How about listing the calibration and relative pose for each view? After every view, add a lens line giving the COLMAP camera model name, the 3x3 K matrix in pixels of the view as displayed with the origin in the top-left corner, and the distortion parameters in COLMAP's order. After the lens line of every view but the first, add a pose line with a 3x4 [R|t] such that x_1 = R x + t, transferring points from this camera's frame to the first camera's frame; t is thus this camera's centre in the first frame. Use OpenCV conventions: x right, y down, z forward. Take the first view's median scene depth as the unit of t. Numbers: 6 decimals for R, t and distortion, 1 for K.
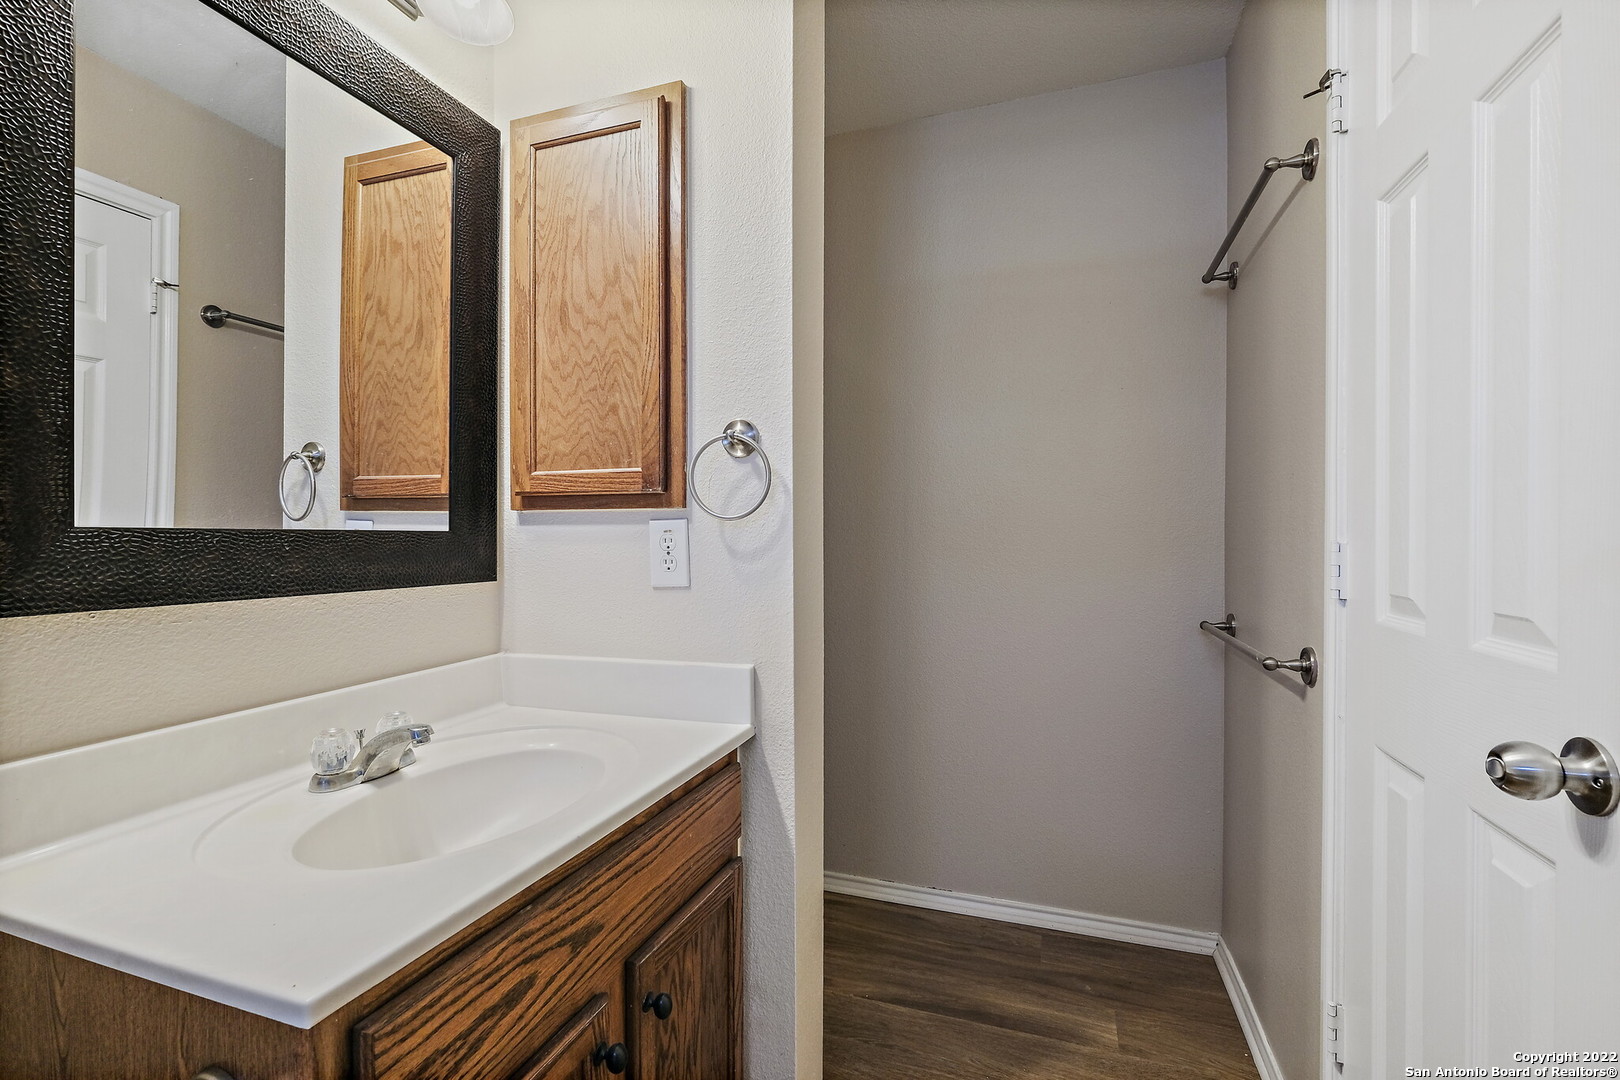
lens RADIAL K [[722.0, 0, 801.1], [0, 722.0, 534.3], [0, 0, 1]] dist [-0.001772, -0.000733]
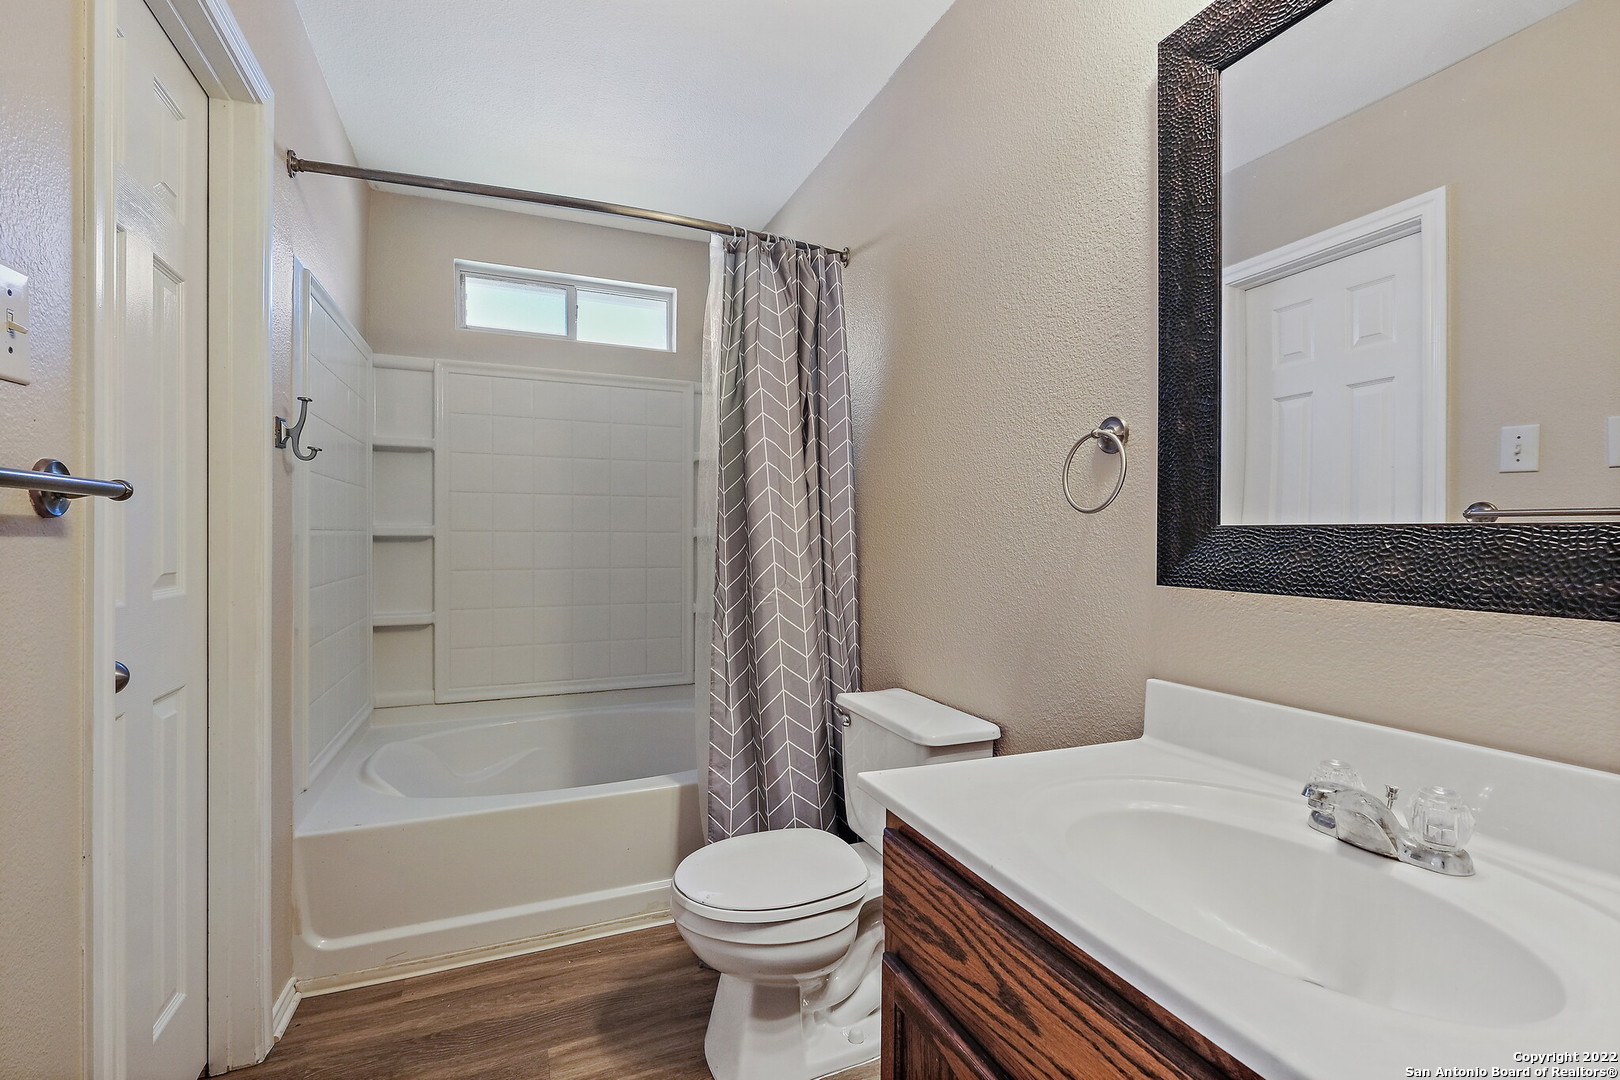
lens RADIAL K [[722.0, 0, 801.1], [0, 722.0, 534.3], [0, 0, 1]] dist [-0.001772, -0.000733]
pose [[-0.747228, -0.005409, -0.664545, 0.364745], [-0.000066, 0.999967, -0.008066, 0.012876], [0.664567, -0.005983, -0.747204, 1.194025]]
